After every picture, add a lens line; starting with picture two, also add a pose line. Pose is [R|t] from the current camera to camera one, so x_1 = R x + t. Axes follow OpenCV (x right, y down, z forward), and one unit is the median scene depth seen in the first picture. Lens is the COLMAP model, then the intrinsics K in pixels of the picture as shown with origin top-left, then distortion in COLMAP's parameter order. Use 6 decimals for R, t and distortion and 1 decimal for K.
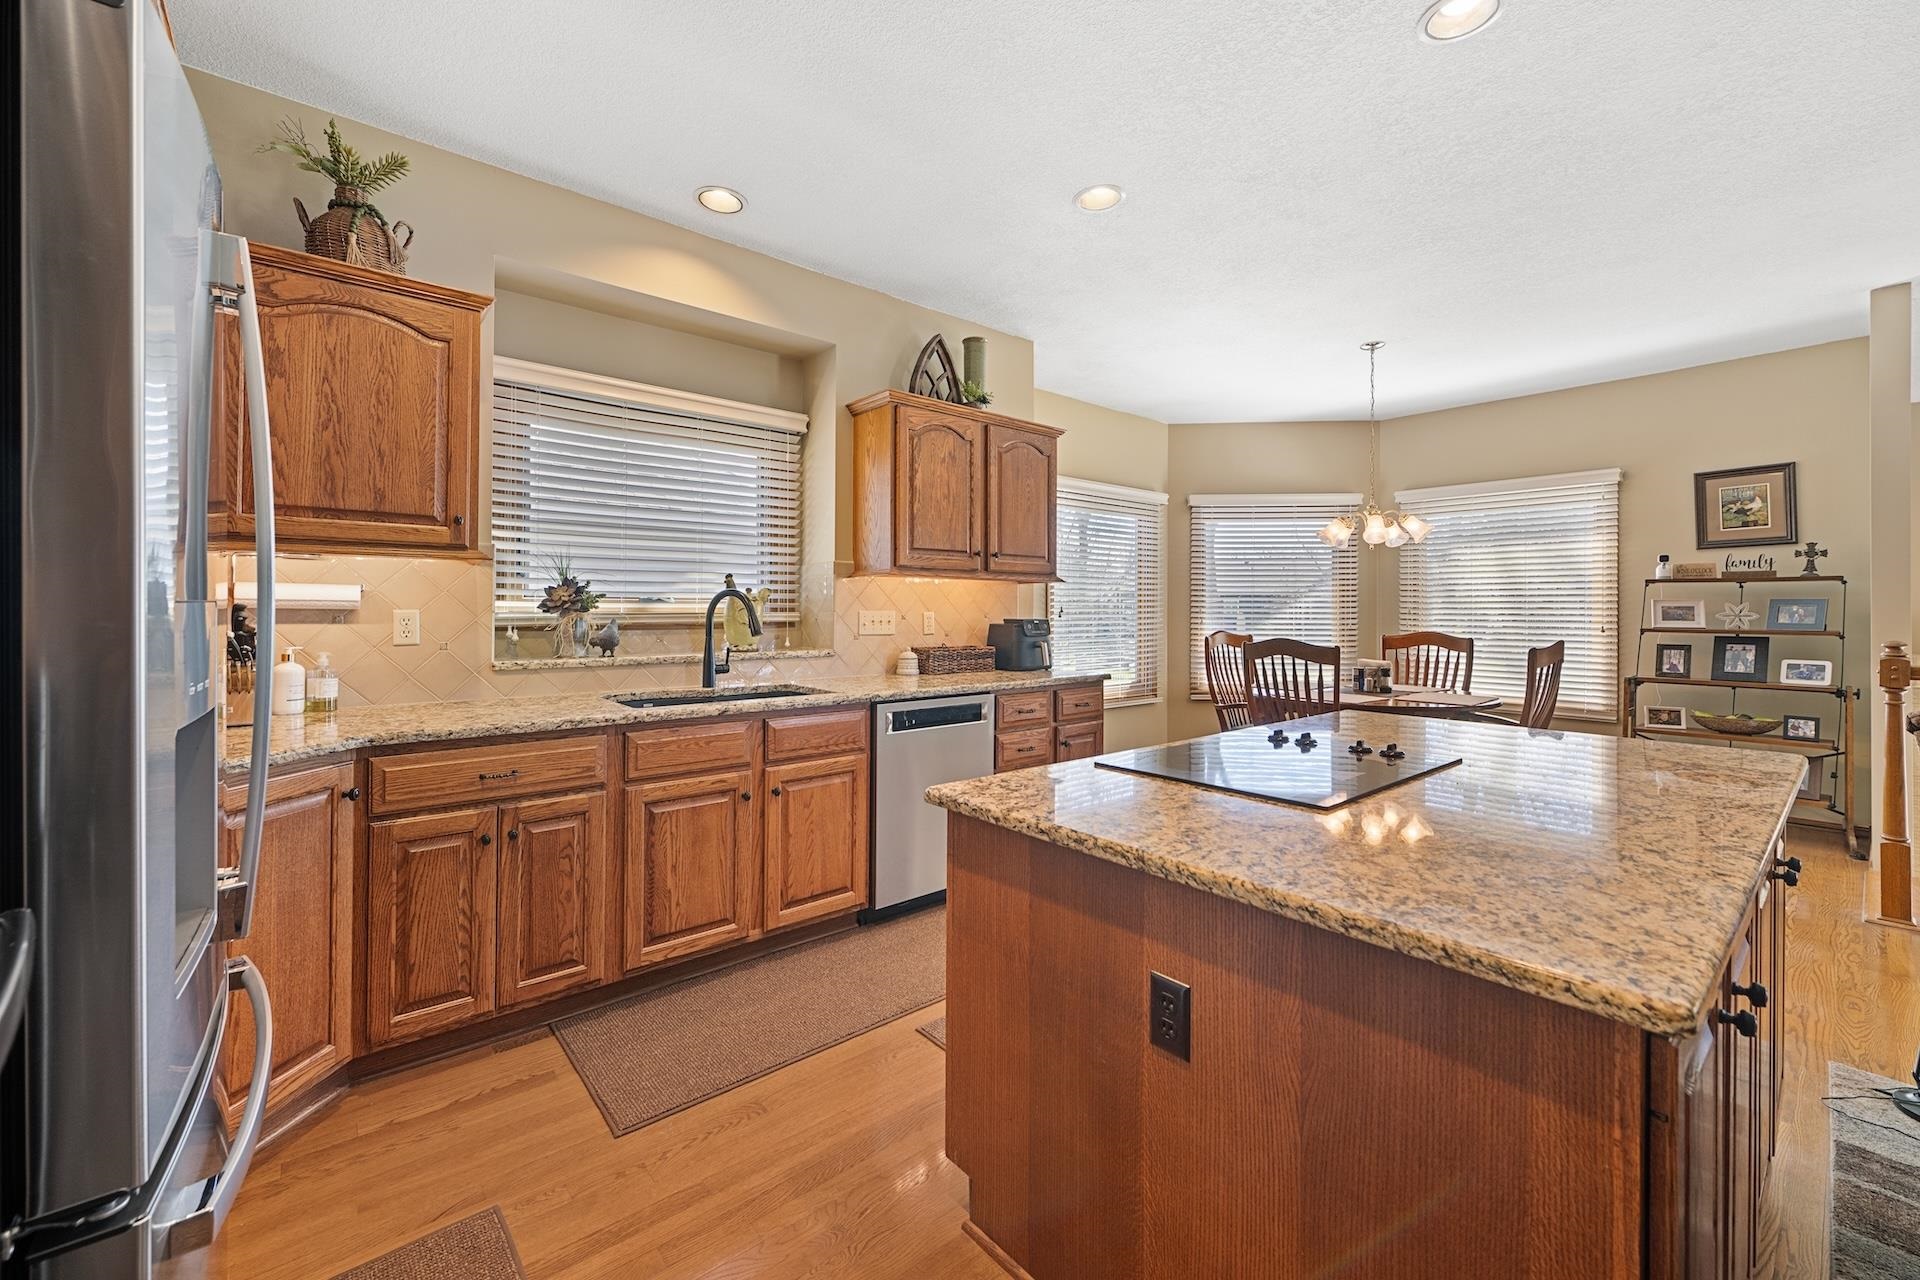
lens RADIAL K [[762.7, 0, 916.4], [0, 762.7, 610.5], [0, 0, 1]] dist [-0.007891, 0.000258]
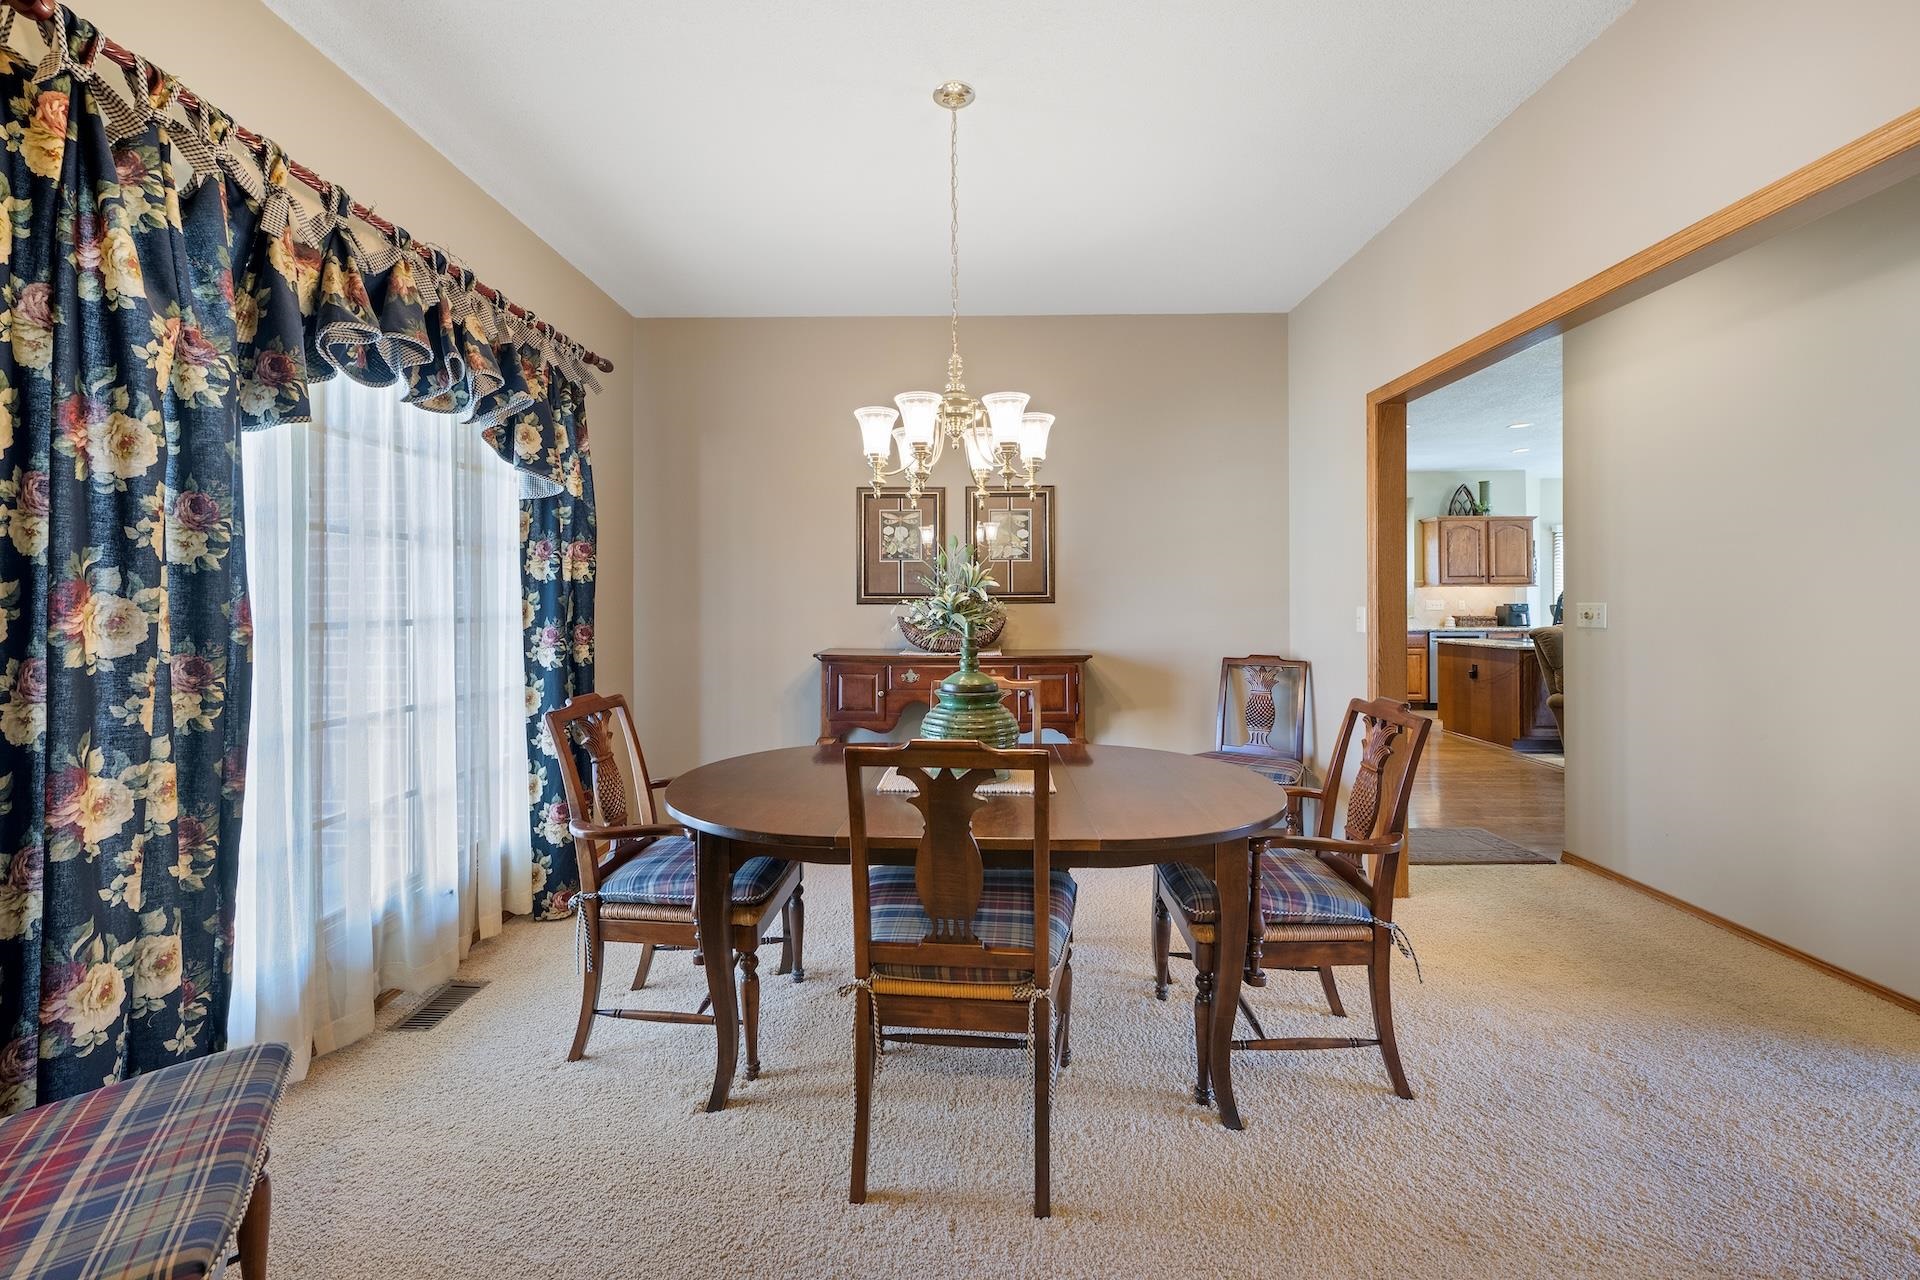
lens RADIAL K [[762.7, 0, 954.8], [0, 762.7, 597.6], [0, 0, 1]] dist [-0.007891, 0.000258]
pose [[0.779559, -0.008237, -0.626275, 0.282782], [0.003971, 0.999958, -0.008210, 0.005980], [0.626317, 0.003913, 0.779559, -1.918919]]
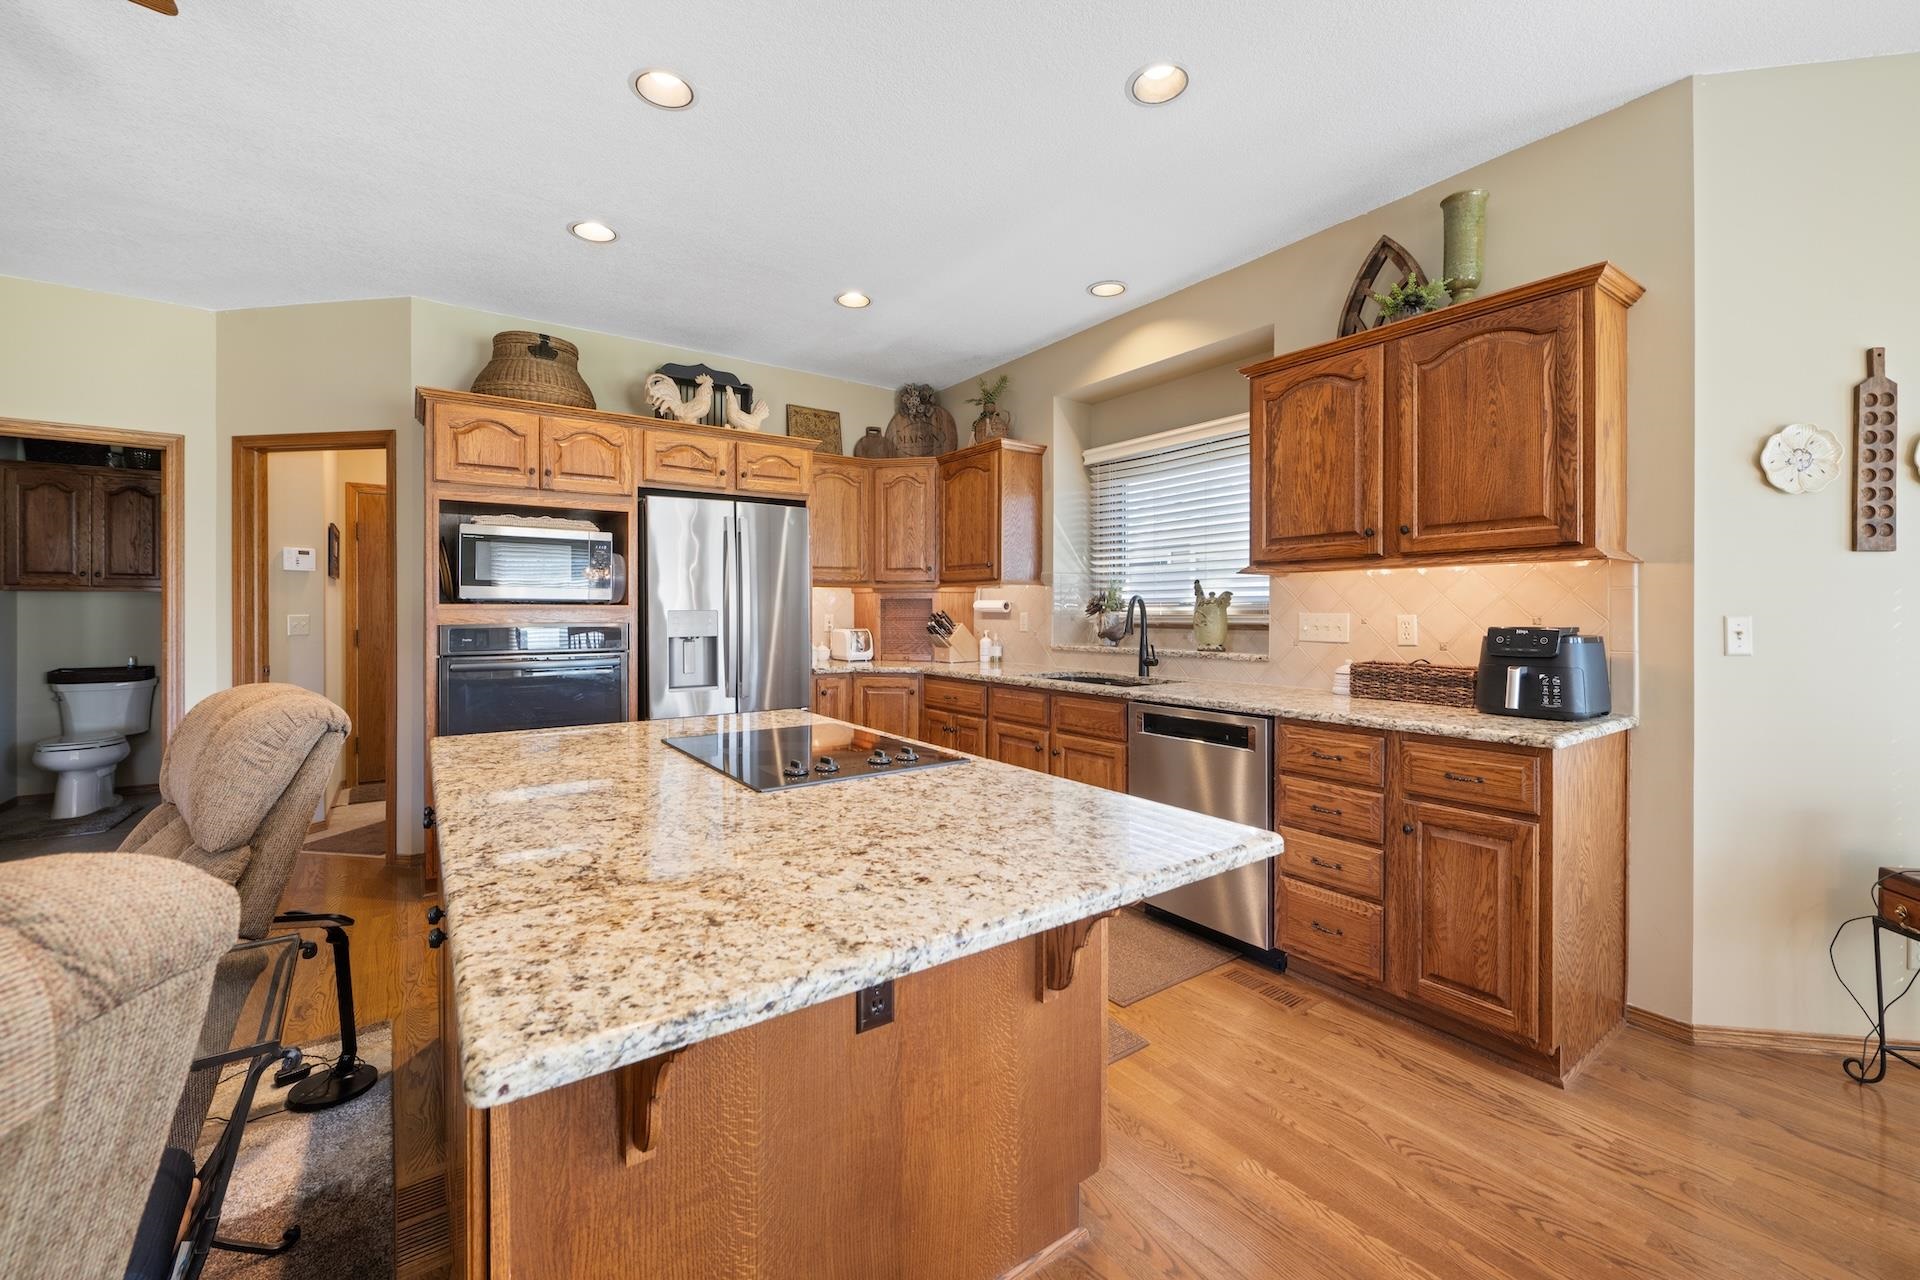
lens RADIAL K [[762.7, 0, 985.5], [0, 762.7, 612.3], [0, 0, 1]] dist [-0.007891, 0.000258]
pose [[-0.036513, -0.000871, -0.999333, 0.804718], [0.002963, 0.999995, -0.000980, -0.000661], [0.999329, -0.002996, -0.036510, 0.667572]]
